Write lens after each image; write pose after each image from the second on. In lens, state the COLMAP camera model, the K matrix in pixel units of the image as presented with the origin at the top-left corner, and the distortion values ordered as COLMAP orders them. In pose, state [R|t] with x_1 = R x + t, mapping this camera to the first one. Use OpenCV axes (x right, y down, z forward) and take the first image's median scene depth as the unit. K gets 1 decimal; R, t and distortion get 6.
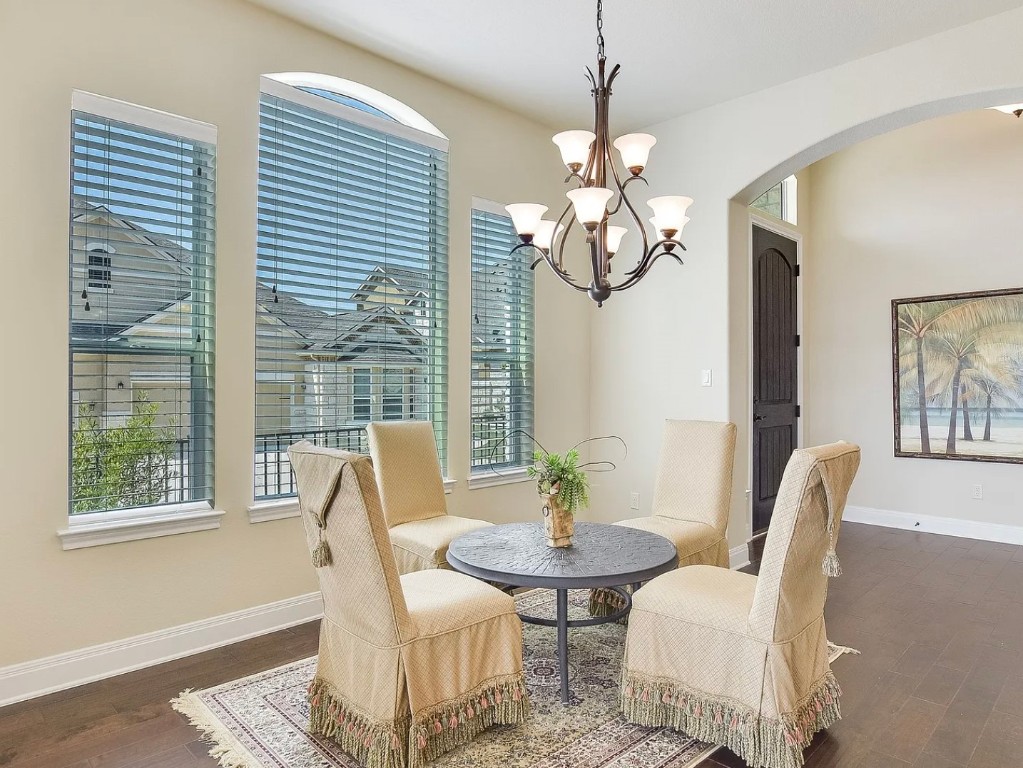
lens RADIAL K [[647.8, 0, 511.5], [0, 647.8, 384.0], [0, 0, 1]] dist [0.002697, 0.002295]
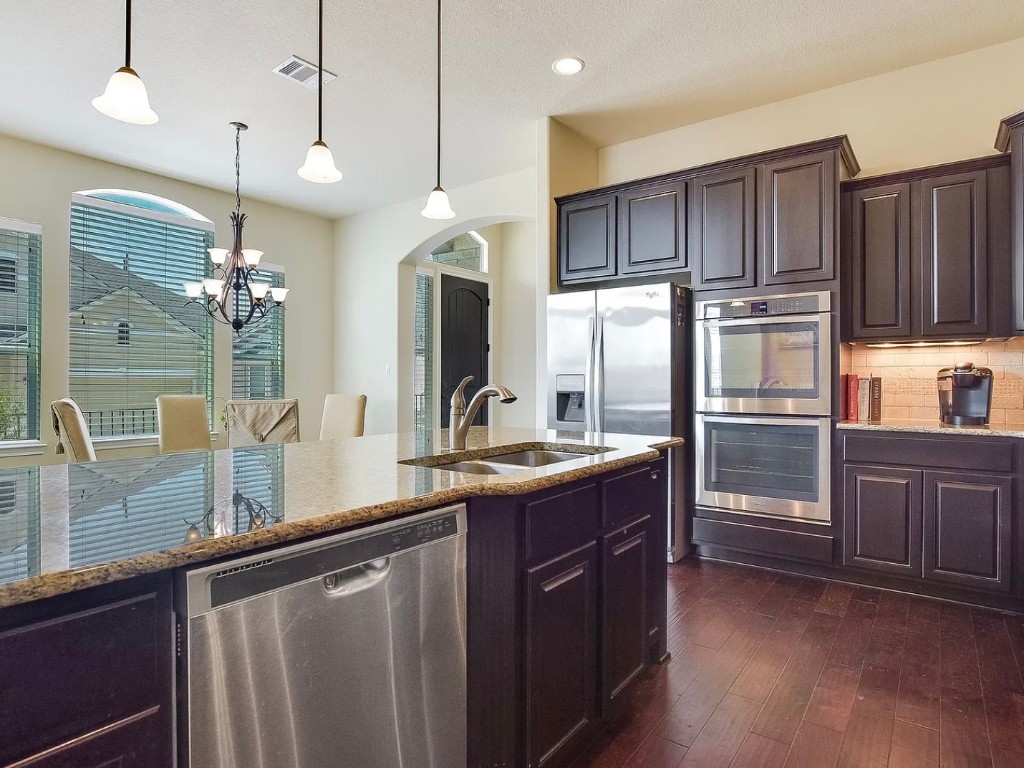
lens RADIAL K [[578.5, 0, 512.0], [0, 578.5, 384.0], [0, 0, 1]] dist [-0.003856, -0.002469]
pose [[0.989240, -0.001318, 0.146294, 0.414943], [0.000800, 0.999993, 0.003598, 0.021236], [-0.146298, -0.003442, 0.989235, -0.526376]]
